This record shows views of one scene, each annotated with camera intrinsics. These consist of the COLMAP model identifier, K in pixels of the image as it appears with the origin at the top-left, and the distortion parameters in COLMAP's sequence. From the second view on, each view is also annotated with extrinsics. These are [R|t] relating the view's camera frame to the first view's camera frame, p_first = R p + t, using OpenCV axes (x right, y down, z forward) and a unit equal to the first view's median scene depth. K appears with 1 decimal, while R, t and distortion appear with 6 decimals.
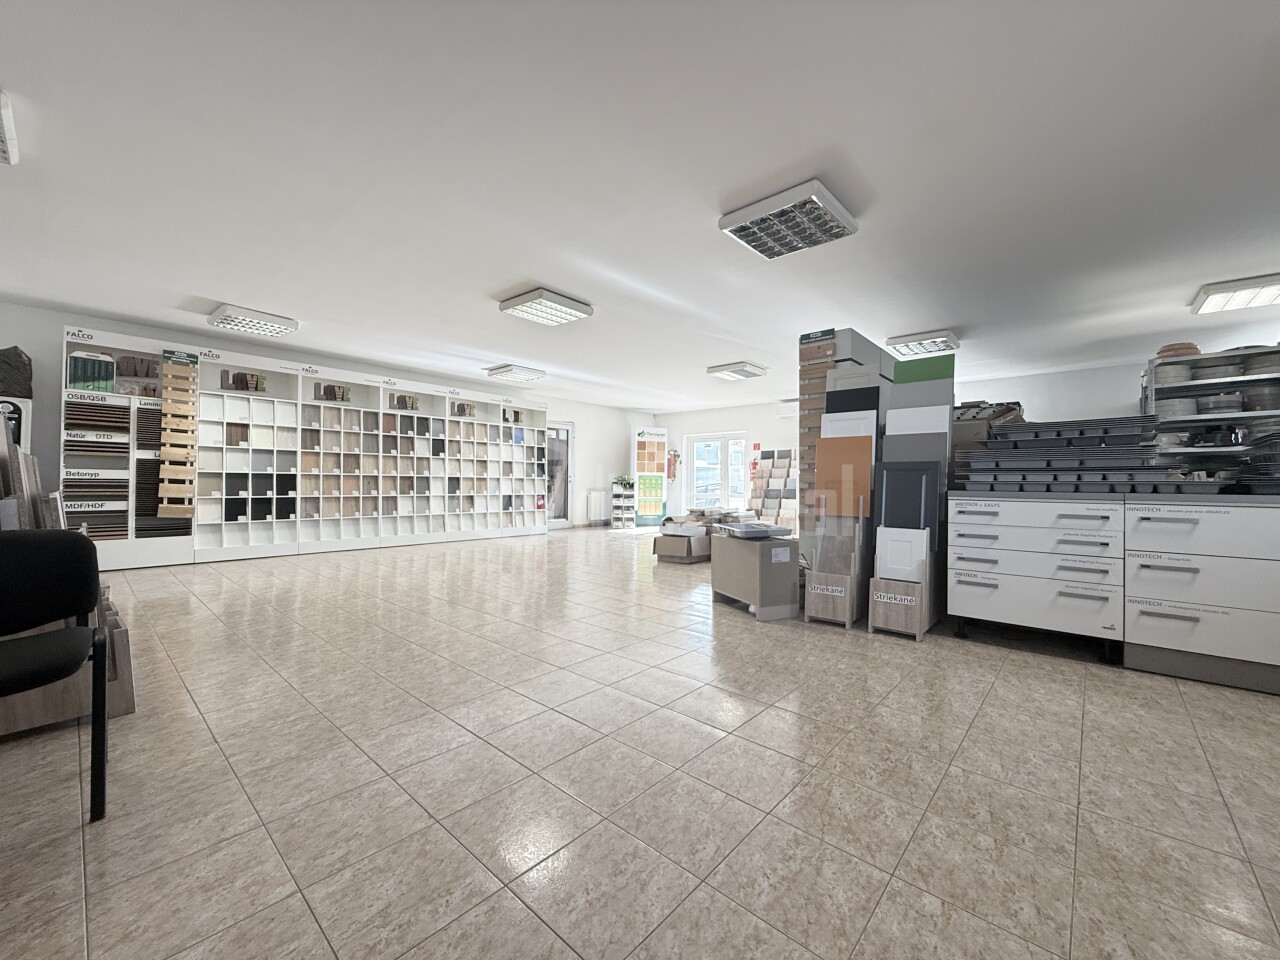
lens RADIAL K [[506.9, 0, 639.2], [0, 506.9, 481.2], [0, 0, 1]] dist [-0.001332, 0.000494]
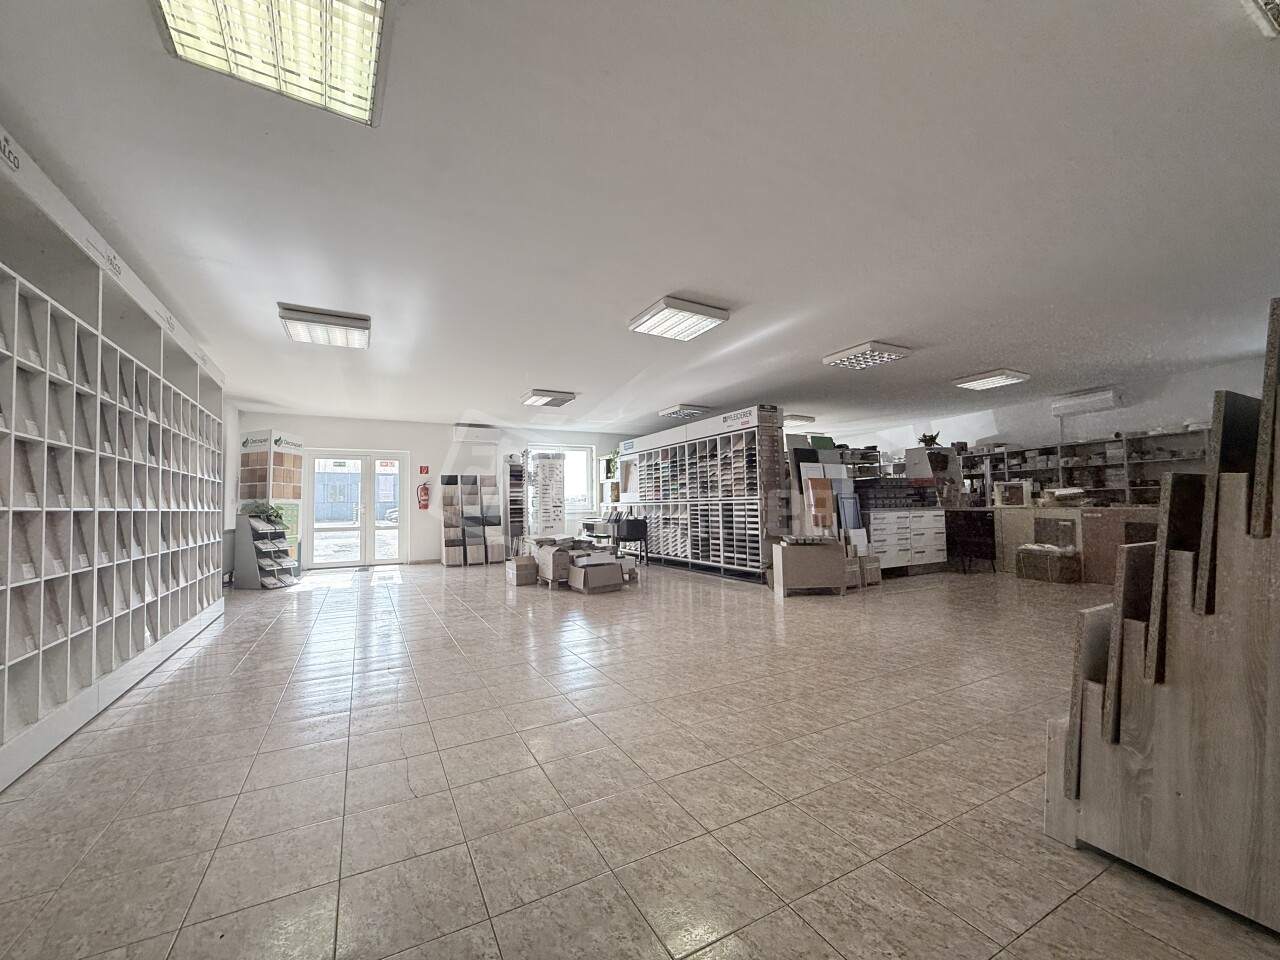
lens RADIAL K [[506.9, 0, 635.9], [0, 506.9, 482.1], [0, 0, 1]] dist [-0.001332, 0.000494]
pose [[0.347538, 0.030425, 0.937172, -1.359559], [0.015538, 0.999149, -0.038198, -0.019501], [-0.937537, 0.027837, 0.346770, 0.988894]]
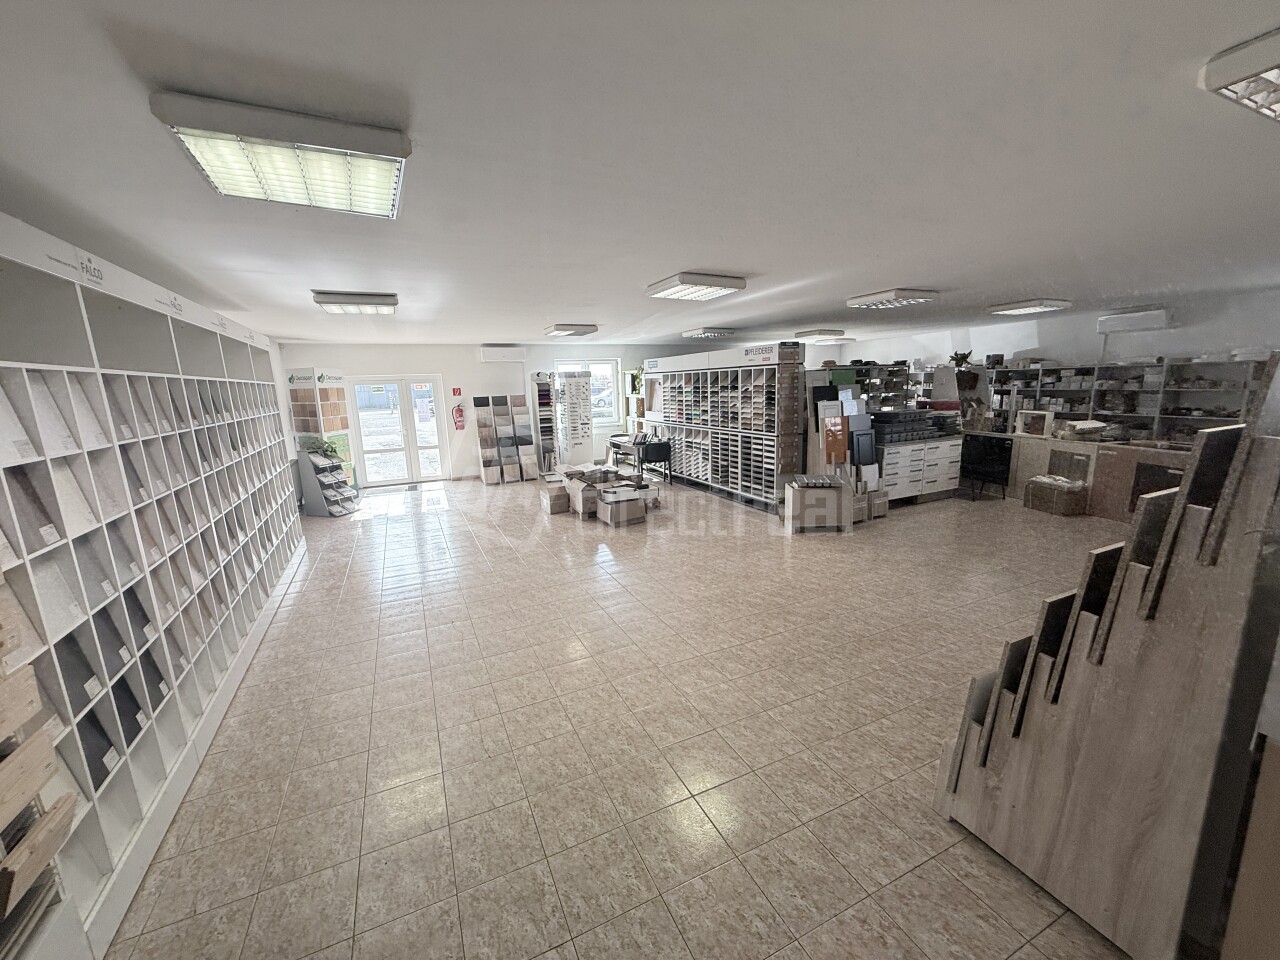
lens RADIAL K [[506.9, 0, 635.8], [0, 506.9, 479.5], [0, 0, 1]] dist [-0.001332, 0.000494]
pose [[0.401958, -0.193119, 0.895061, -1.432393], [0.031883, 0.979865, 0.197098, -0.238257], [-0.915103, -0.050688, 0.400022, 0.924842]]
